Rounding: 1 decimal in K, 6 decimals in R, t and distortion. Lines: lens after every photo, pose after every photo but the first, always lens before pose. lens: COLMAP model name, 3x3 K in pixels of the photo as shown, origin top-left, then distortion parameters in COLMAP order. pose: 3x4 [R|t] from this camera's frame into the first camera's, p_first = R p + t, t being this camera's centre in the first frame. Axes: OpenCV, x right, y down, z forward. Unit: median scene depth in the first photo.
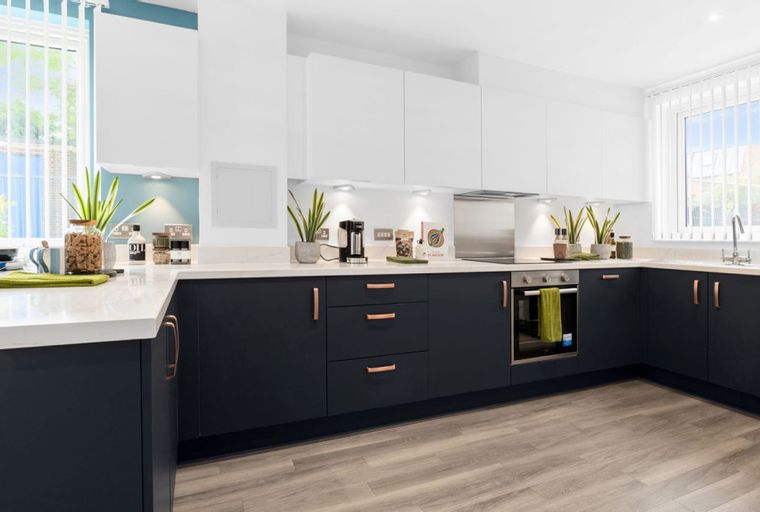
lens RADIAL K [[407.5, 0, 377.5], [0, 407.5, 239.6], [0, 0, 1]] dist [0.001784, -0.001276]
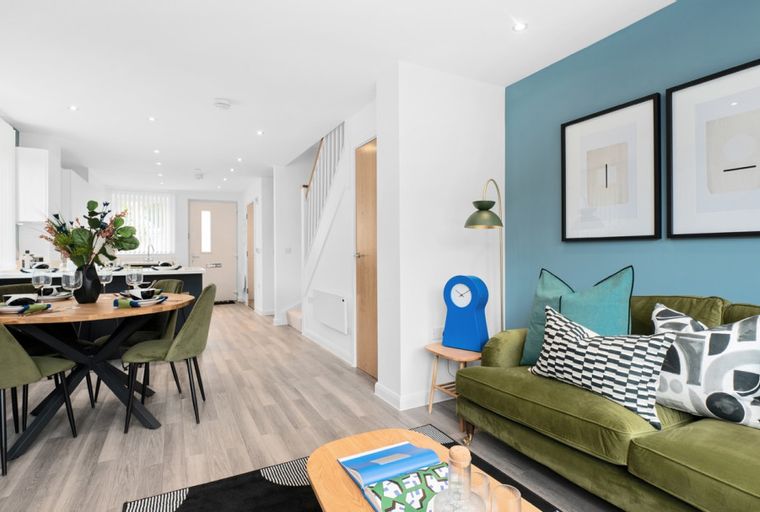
lens RADIAL K [[389.1, 0, 380.0], [0, 389.1, 256.0], [0, 0, 1]] dist [-0.000716, -0.000282]
pose [[-0.065728, -0.020371, 0.997630, -1.857710], [0.010969, 0.999716, 0.021136, -0.021796], [-0.997777, 0.012332, -0.065485, -0.386426]]
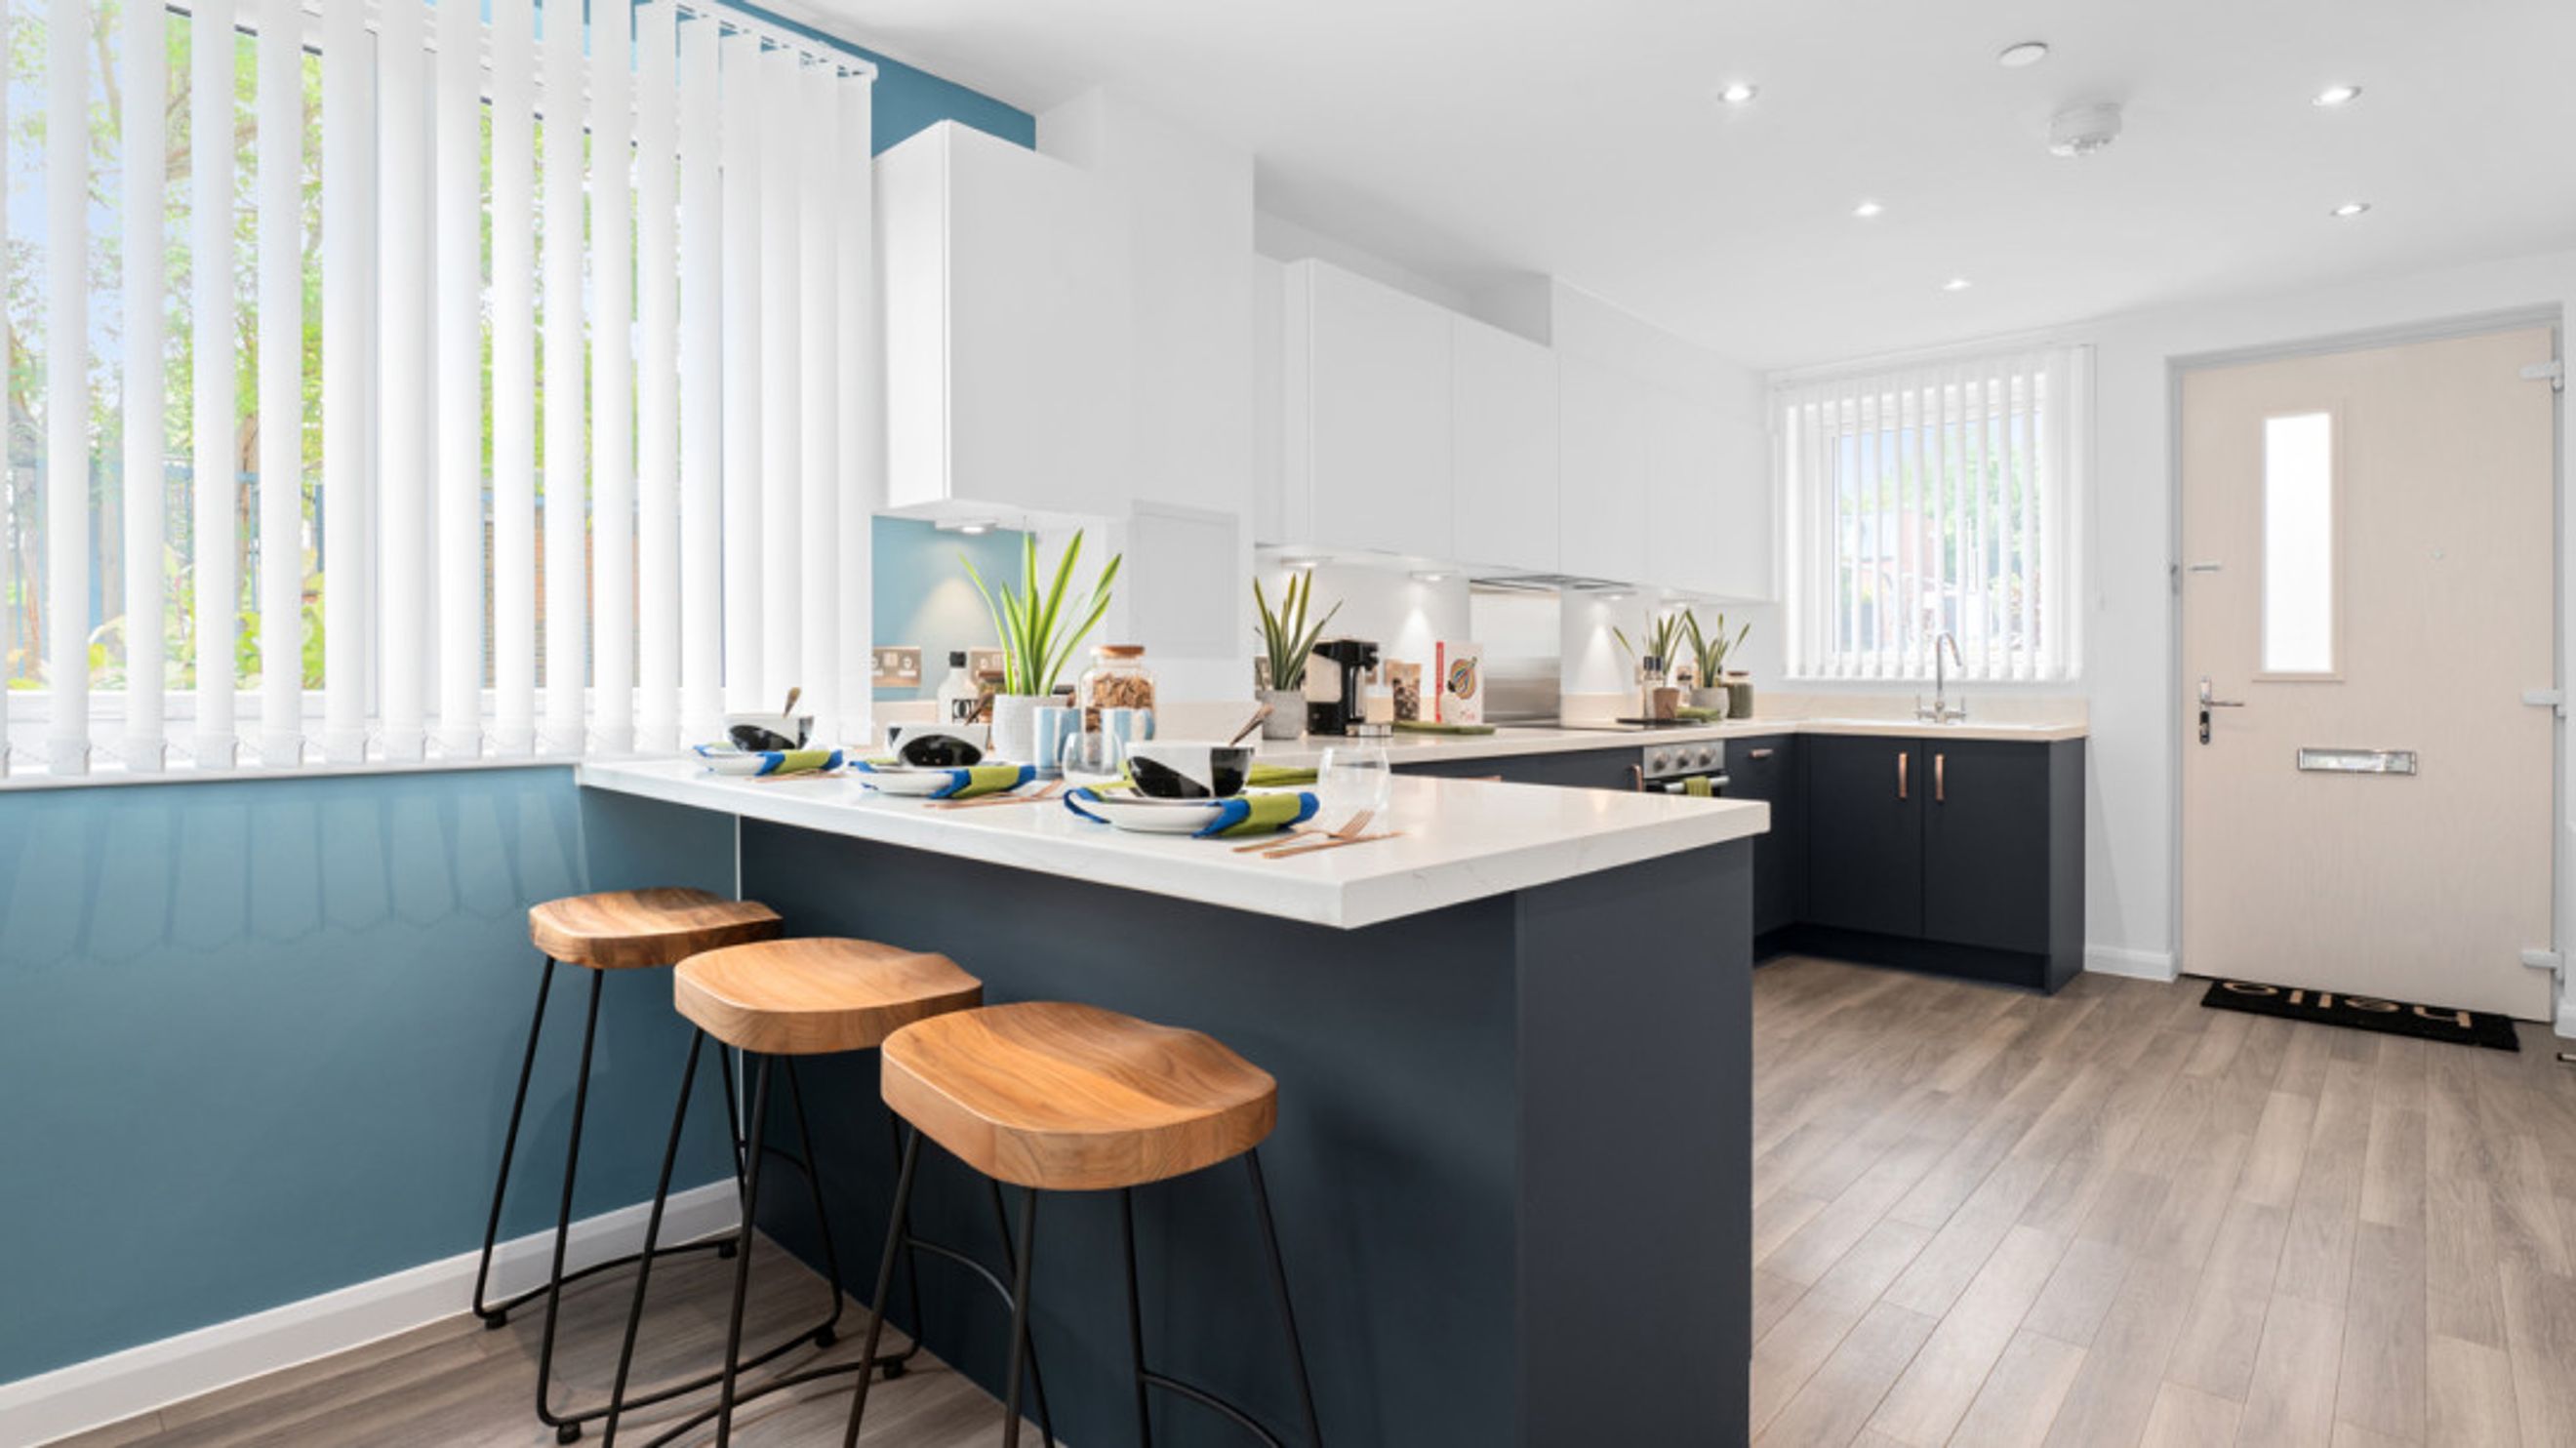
lens RADIAL K [[1209.3, 0, 1285.2], [0, 1209.3, 684.6], [0, 0, 1]] dist [0.002371, 0.000157]
pose [[0.922522, -0.008255, 0.385855, -0.556800], [0.006301, 0.999960, 0.006330, -0.006634], [-0.385892, -0.003408, 0.922538, -0.153170]]
